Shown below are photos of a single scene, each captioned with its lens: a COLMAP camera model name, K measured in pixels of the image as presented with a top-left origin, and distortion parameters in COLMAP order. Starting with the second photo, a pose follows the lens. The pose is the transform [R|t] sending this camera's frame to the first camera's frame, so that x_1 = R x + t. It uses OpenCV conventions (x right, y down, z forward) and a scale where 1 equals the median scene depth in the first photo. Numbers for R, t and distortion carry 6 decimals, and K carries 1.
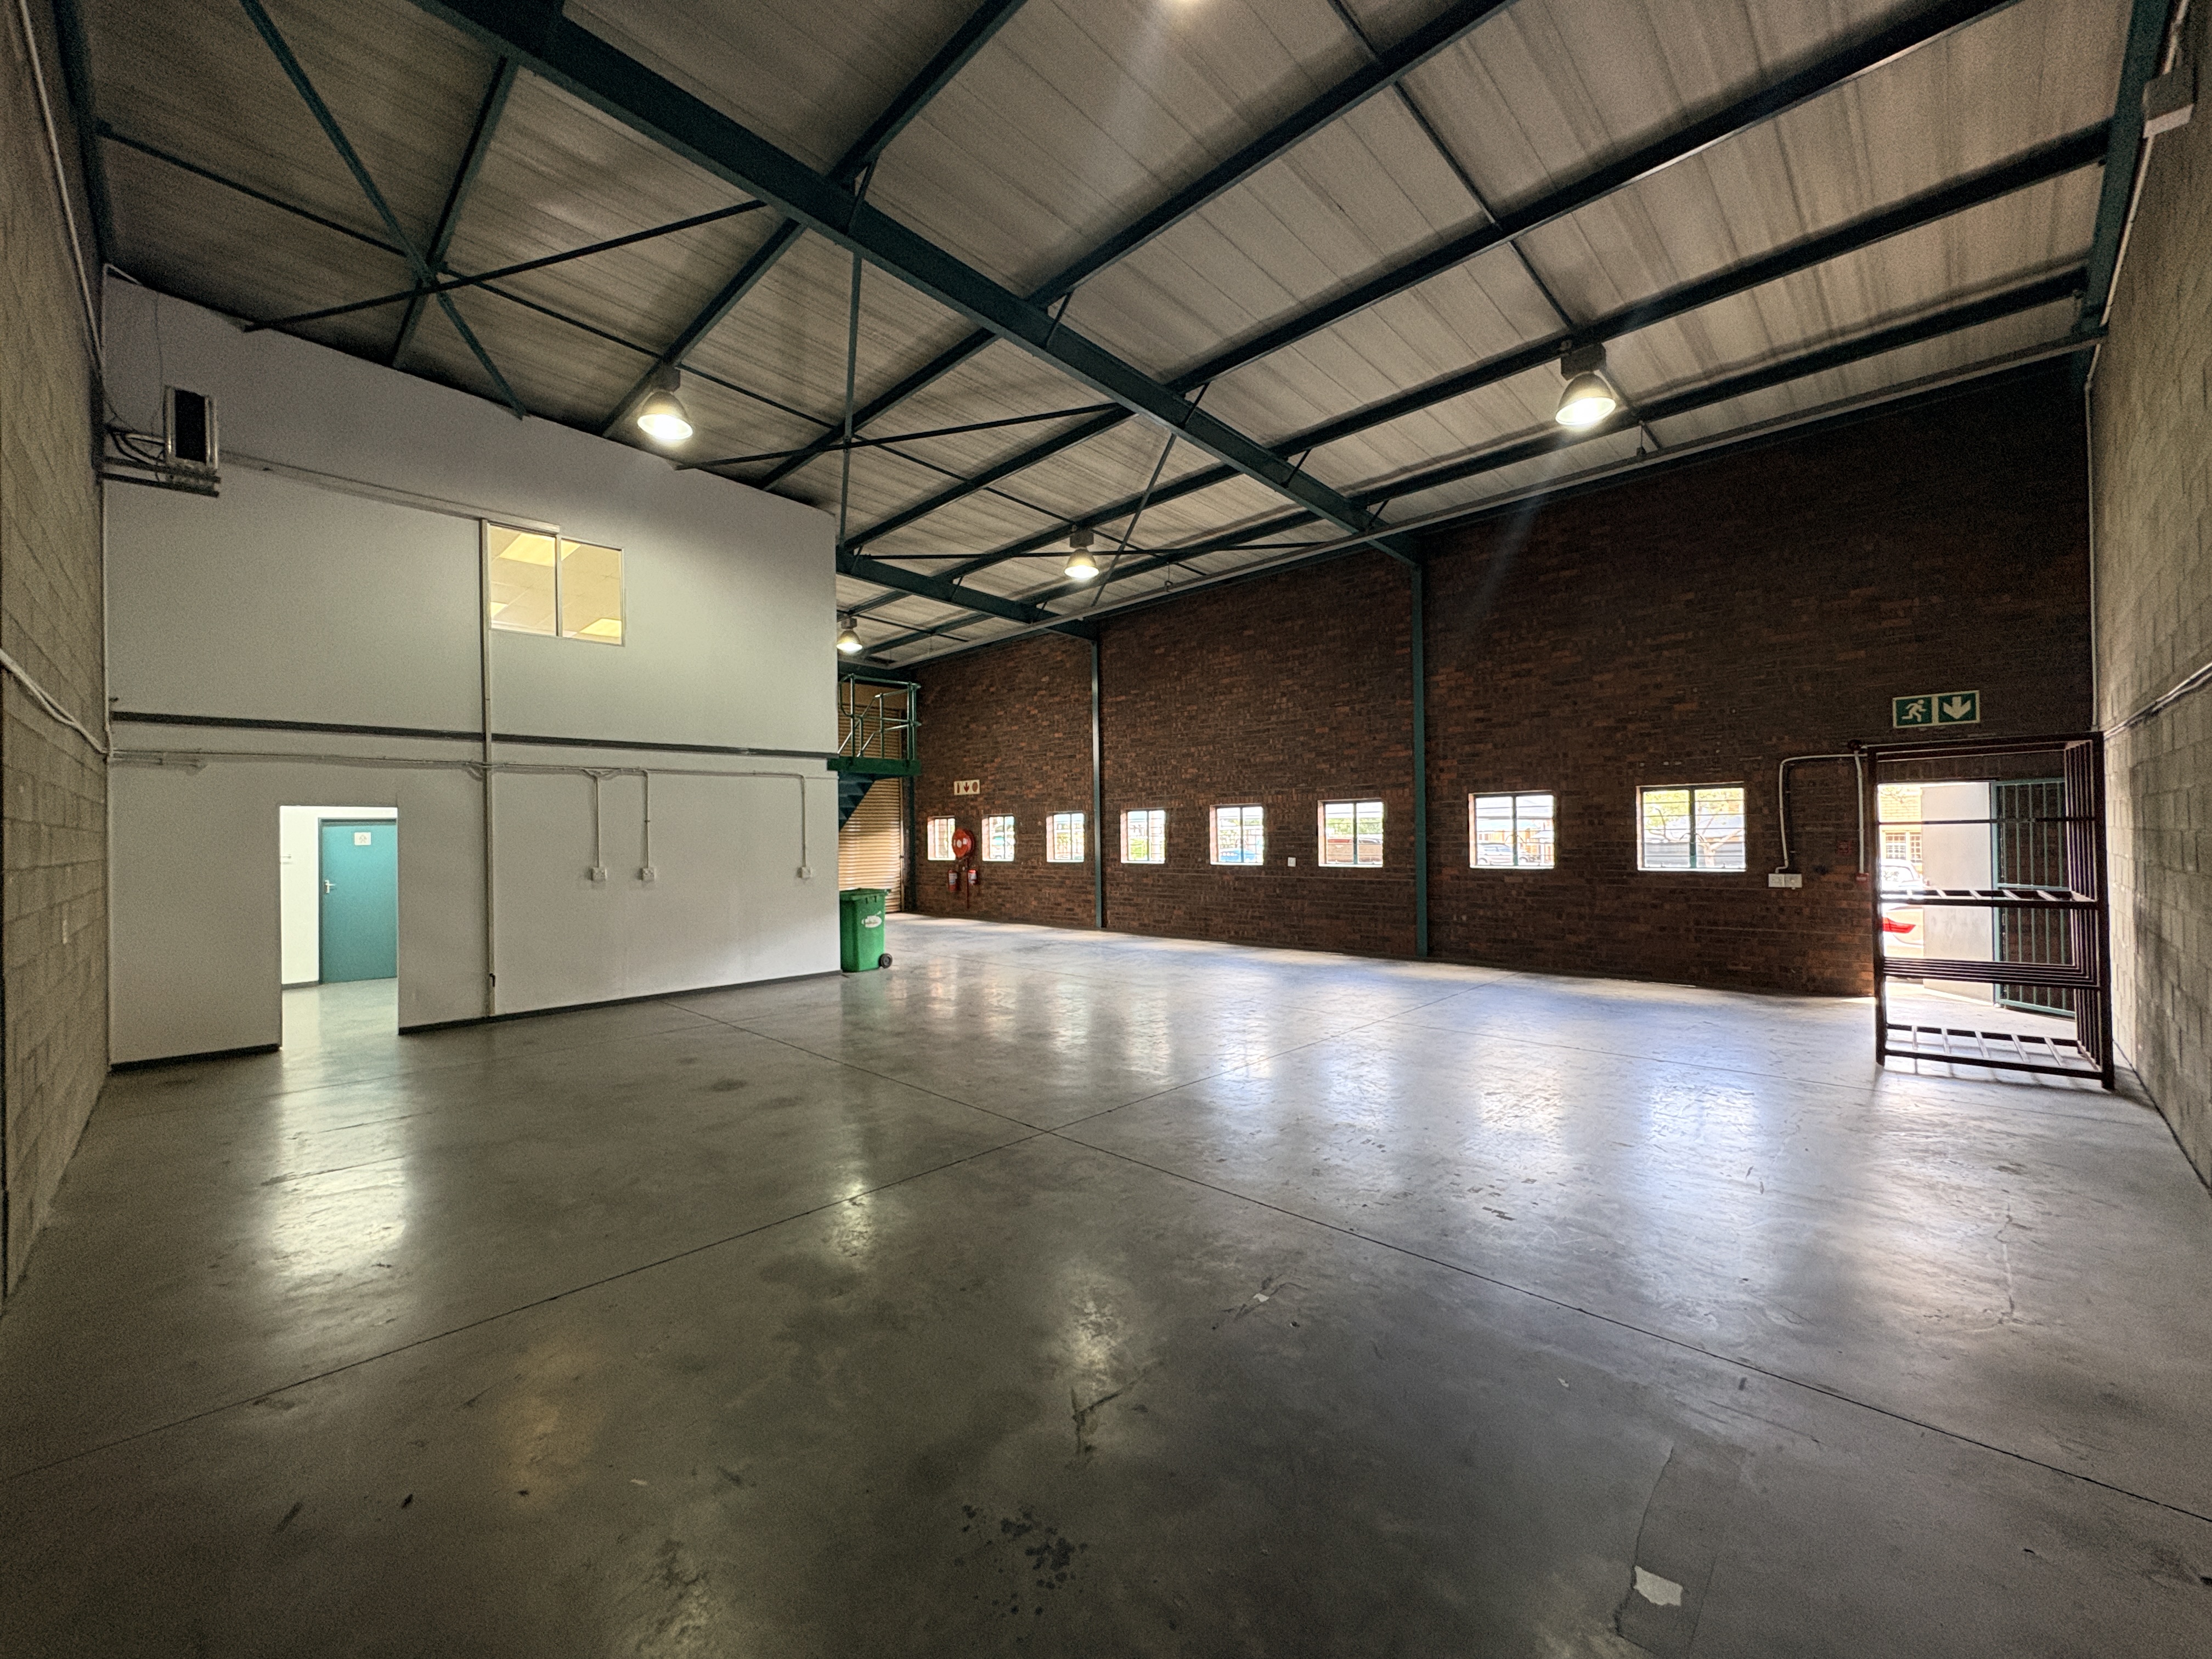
lens RADIAL K [[884.0, 0, 1104.6], [0, 884.0, 830.1], [0, 0, 1]] dist [0.000507, 0.000136]
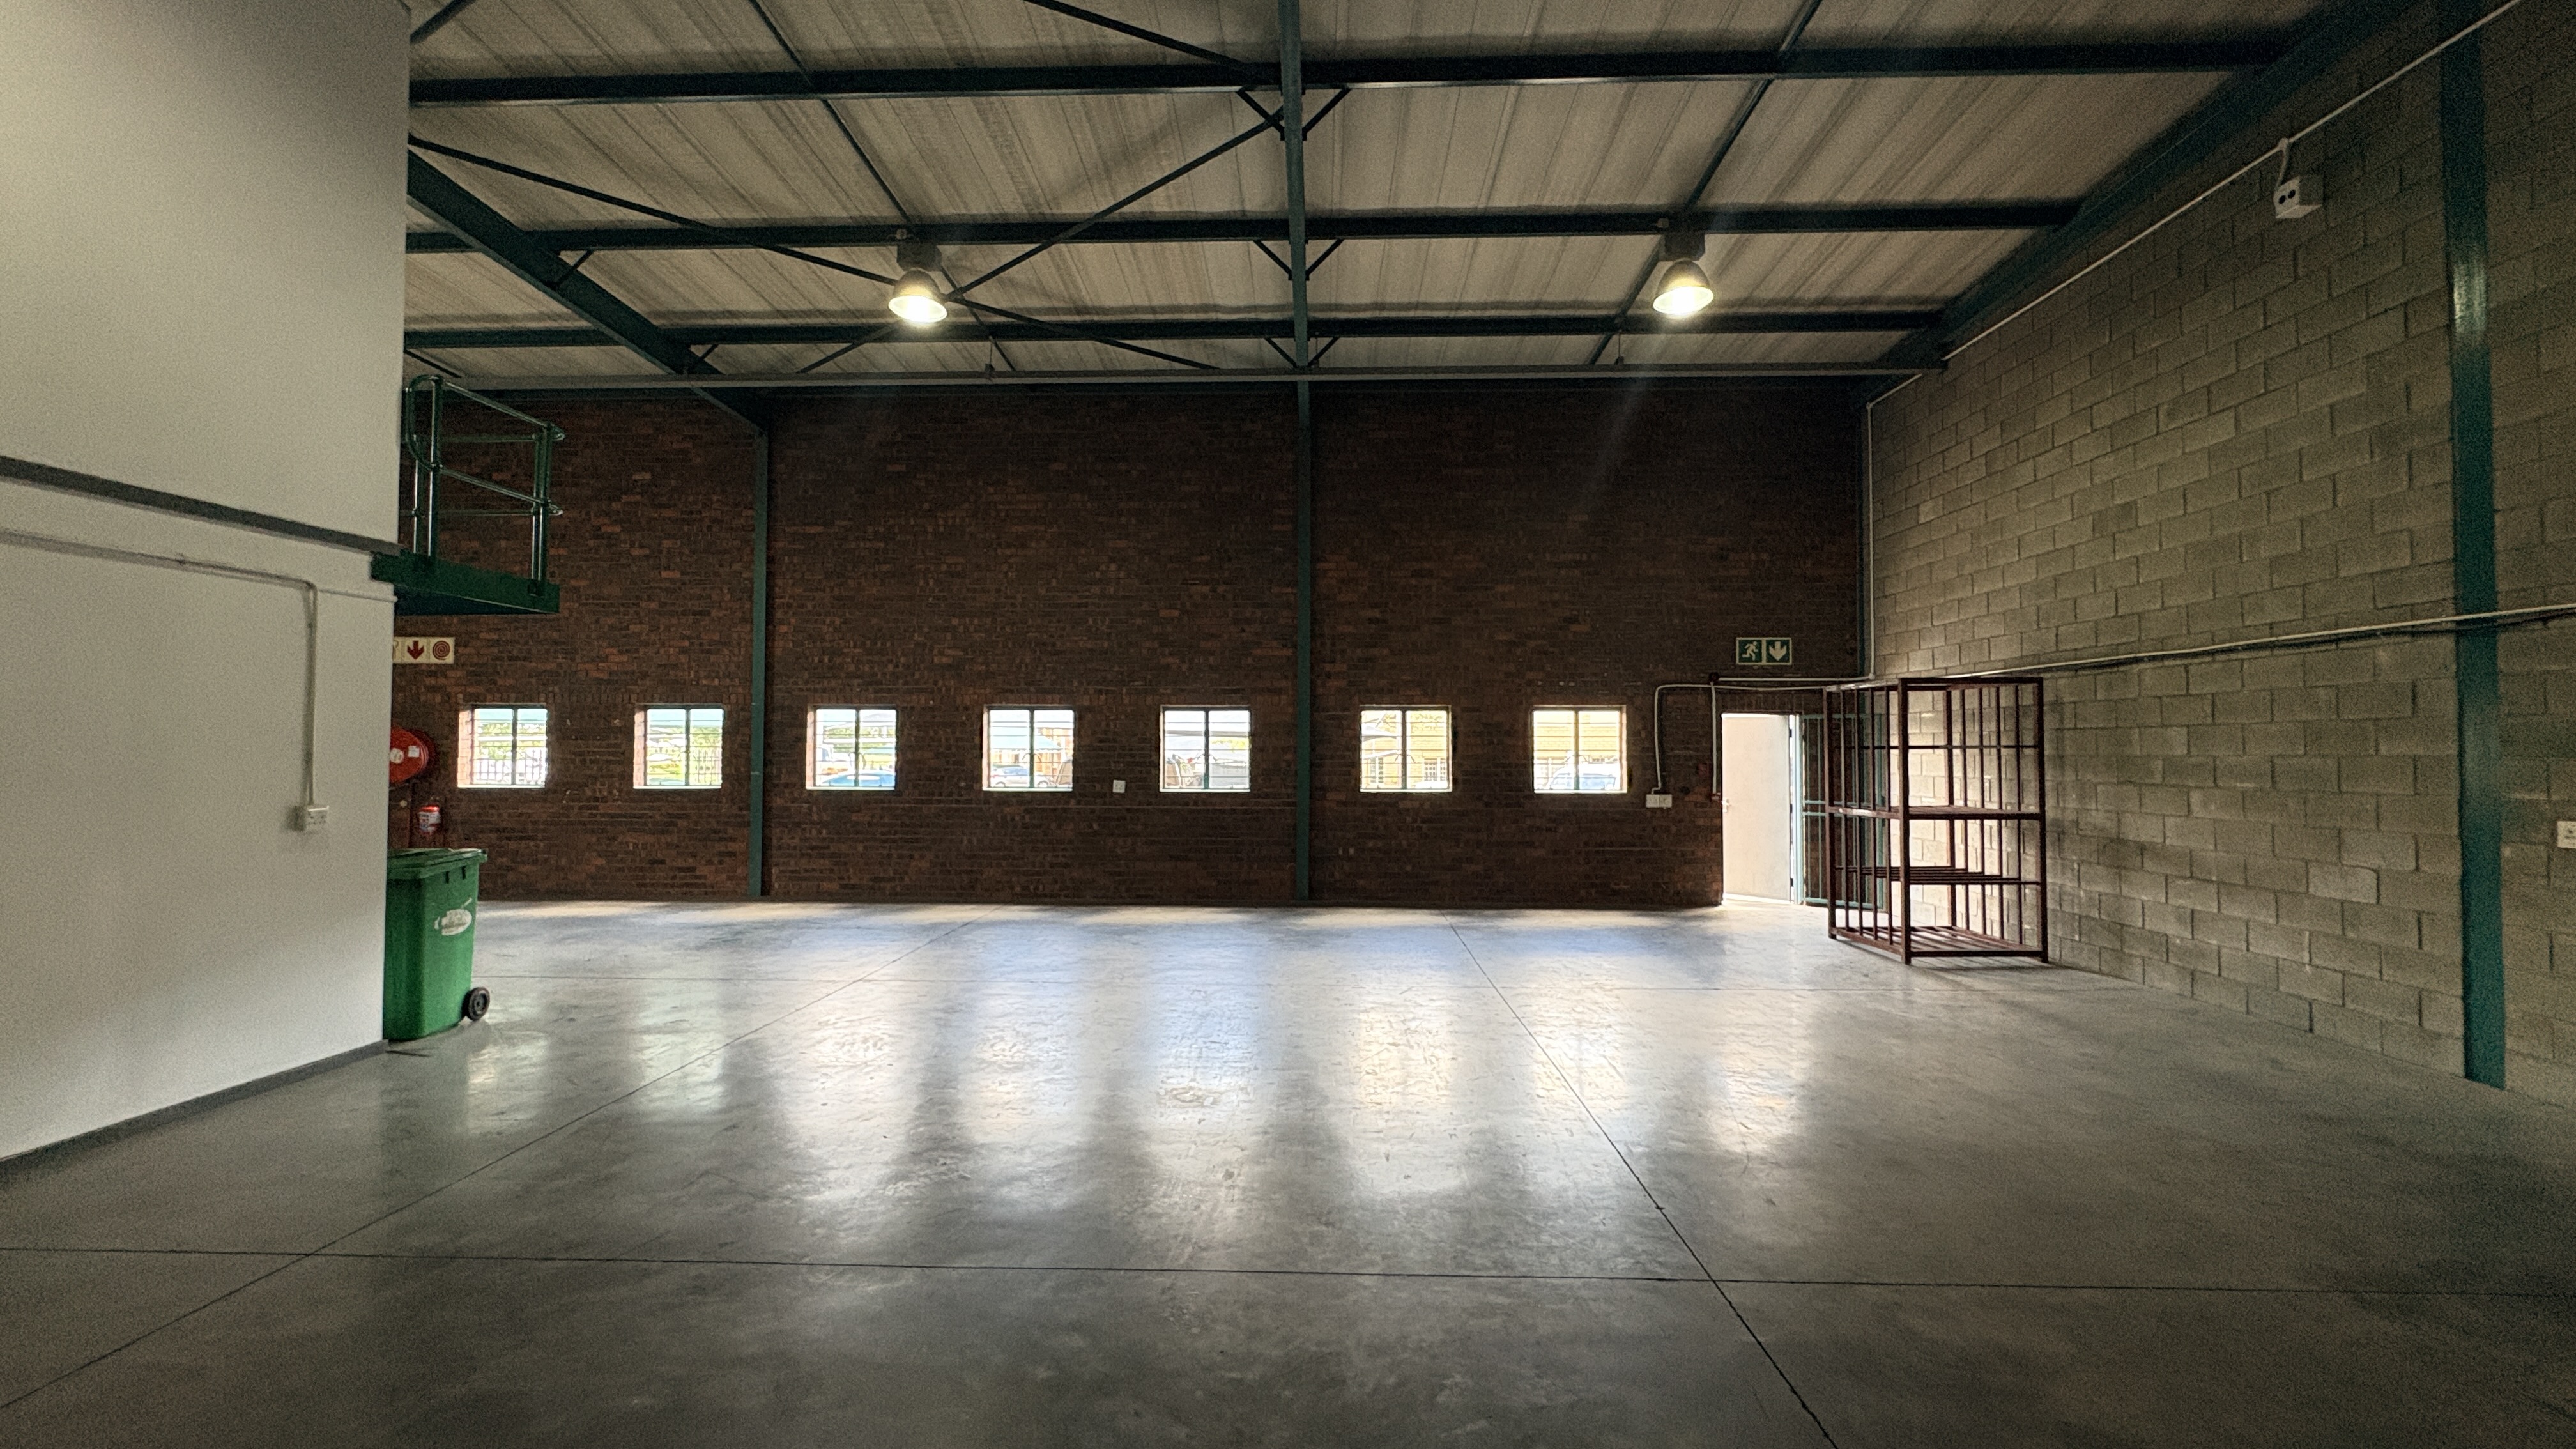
lens RADIAL K [[1028.2, 0, 1285.7], [0, 1028.2, 724.5], [0, 0, 1]] dist [0.000365, -0.000065]
pose [[0.734604, 0.035296, 0.677578, -0.316991], [-0.018368, 0.999315, -0.032141, 0.010980], [-0.678248, 0.011165, 0.734748, 0.321862]]
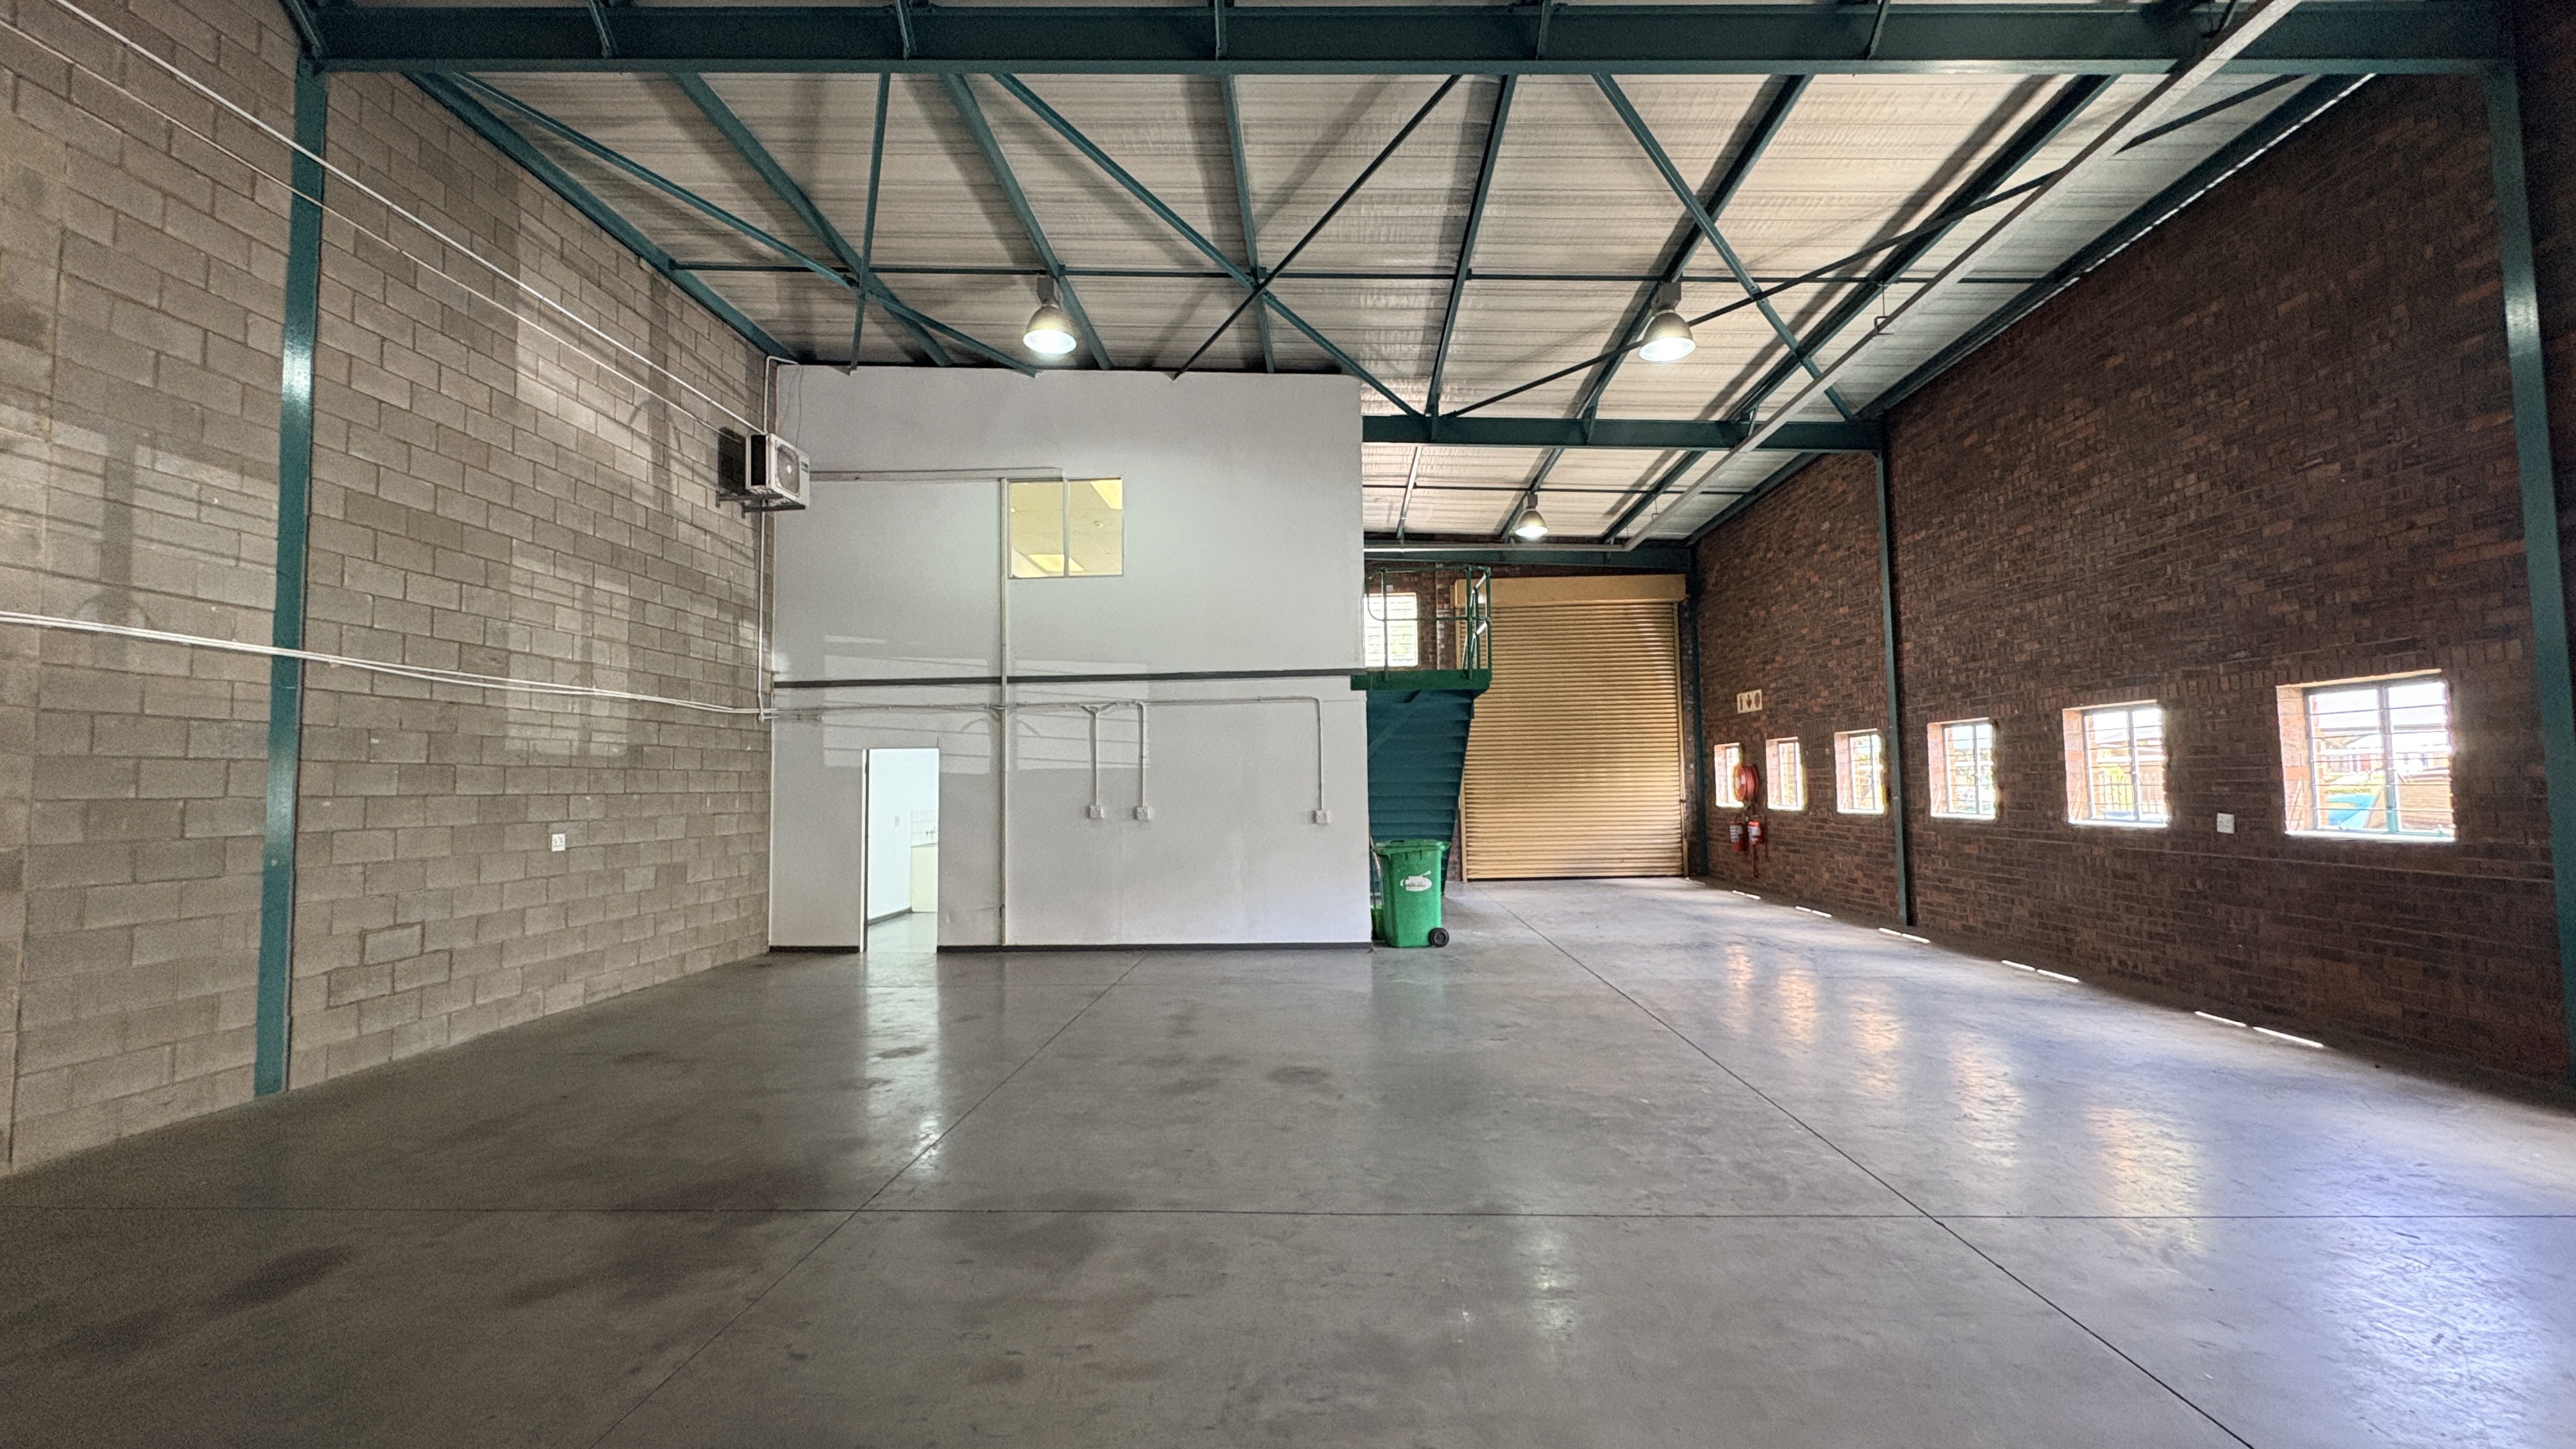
lens RADIAL K [[1028.2, 0, 1285.7], [0, 1028.2, 724.5], [0, 0, 1]] dist [0.000365, -0.000065]
pose [[0.665175, -0.039892, -0.745621, 0.338164], [0.008437, 0.998910, -0.045917, 0.006041], [0.746640, 0.024252, 0.664787, 0.325271]]
